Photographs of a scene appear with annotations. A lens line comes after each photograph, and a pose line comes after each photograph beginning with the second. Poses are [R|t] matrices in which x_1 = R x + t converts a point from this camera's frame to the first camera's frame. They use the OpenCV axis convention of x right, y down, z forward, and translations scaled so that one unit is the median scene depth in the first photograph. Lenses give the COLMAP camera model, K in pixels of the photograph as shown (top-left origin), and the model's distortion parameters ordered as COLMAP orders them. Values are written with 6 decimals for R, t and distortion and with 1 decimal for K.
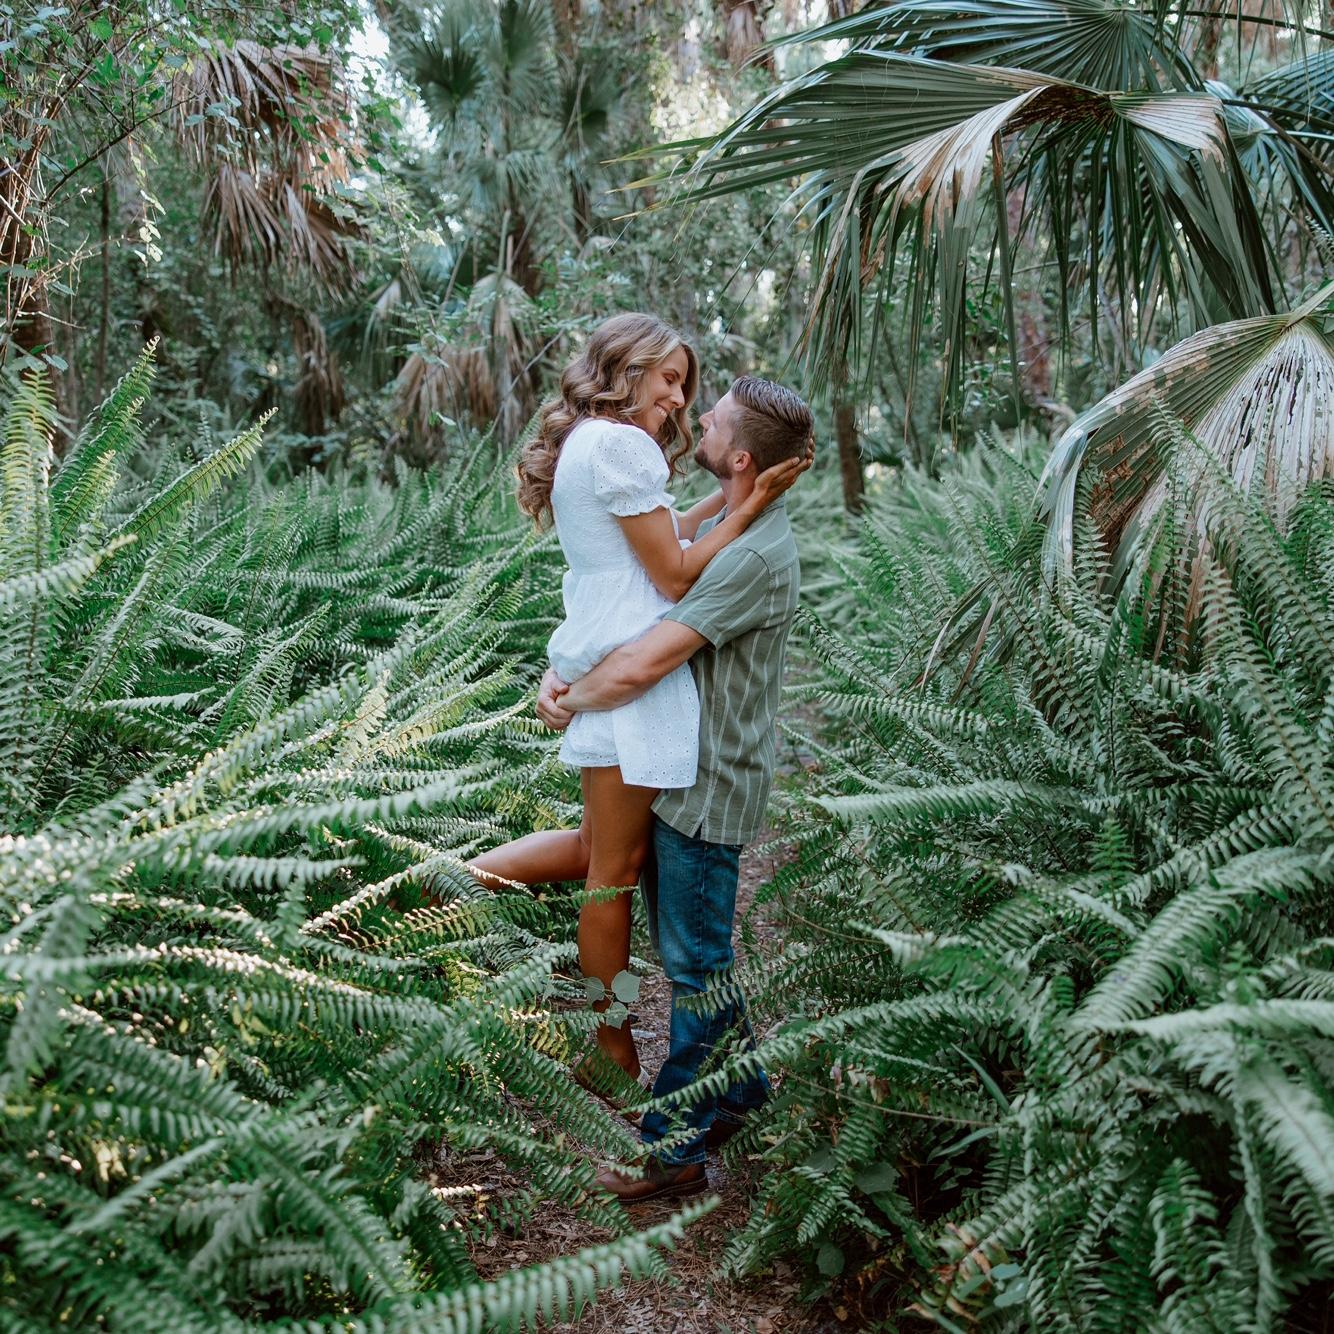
lens RADIAL K [[1608.4, 0, 667.0], [0, 1608.4, 667.0], [0, 0, 1]] dist [0.002067, 0.007816]
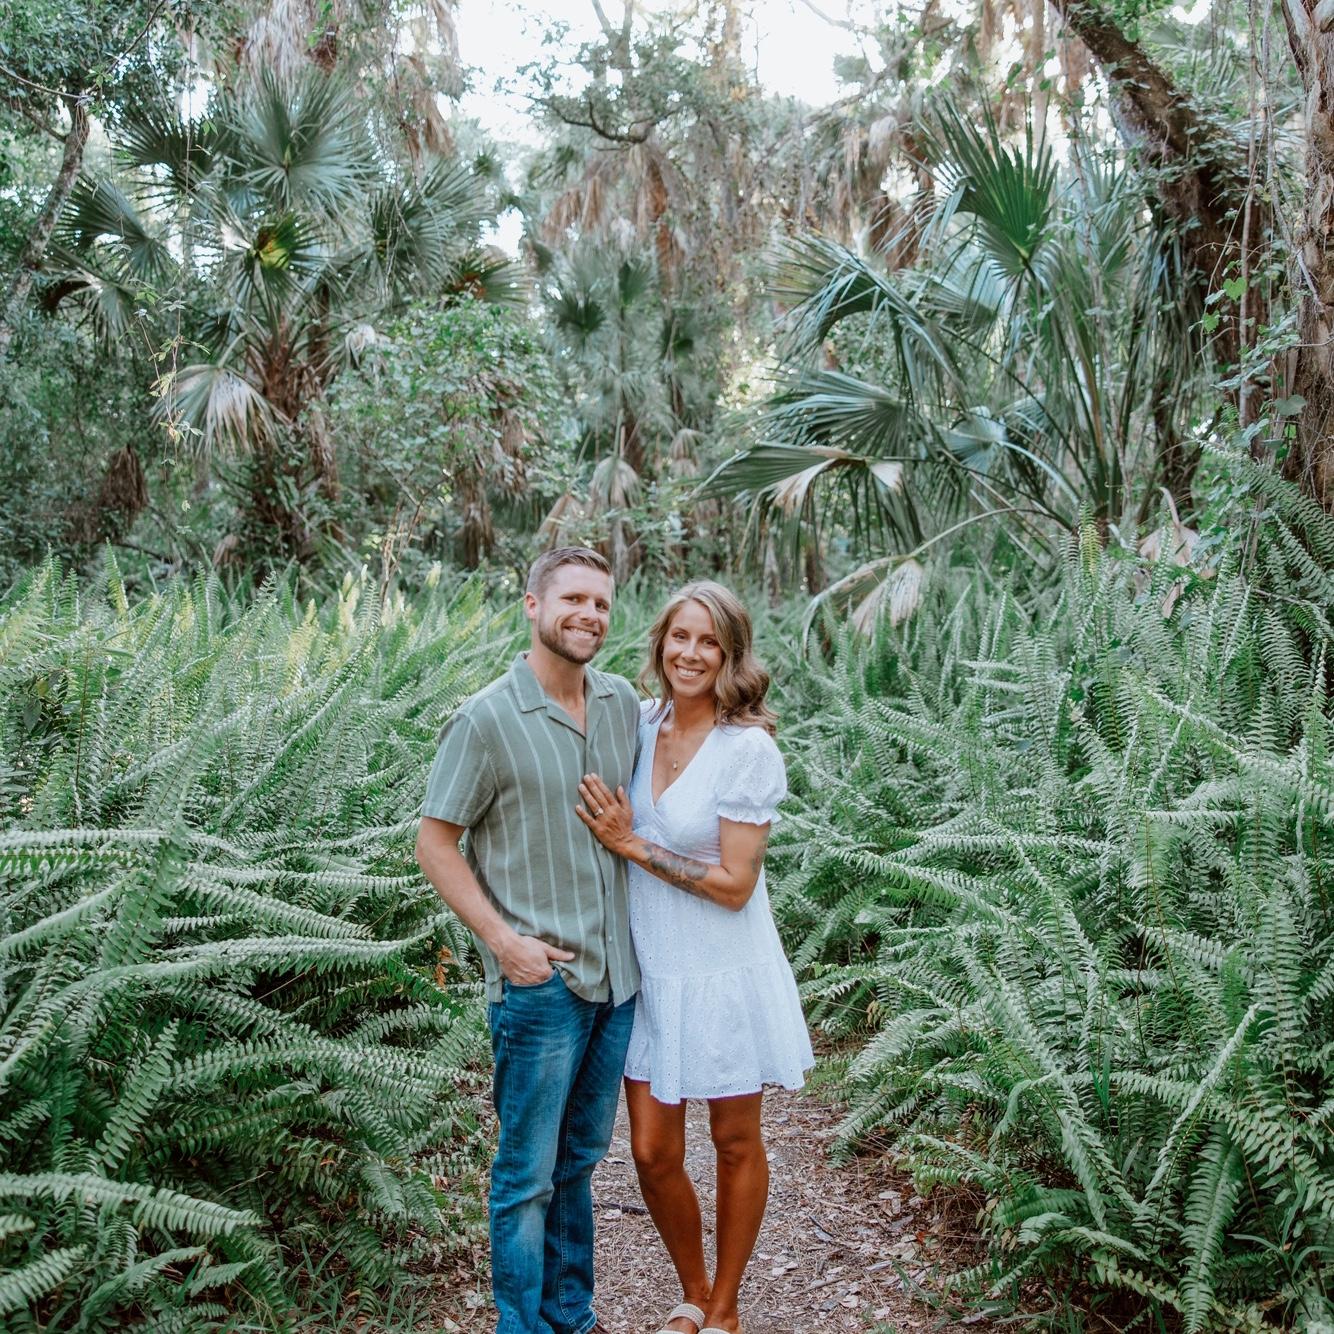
lens RADIAL K [[1608.4, 0, 667.0], [0, 1608.4, 667.0], [0, 0, 1]] dist [0.002067, 0.007816]
pose [[0.997688, 0.008623, -0.067415, 0.037566], [-0.013336, 0.997474, -0.069770, 0.036613], [0.066643, 0.070508, 0.995283, -0.384381]]
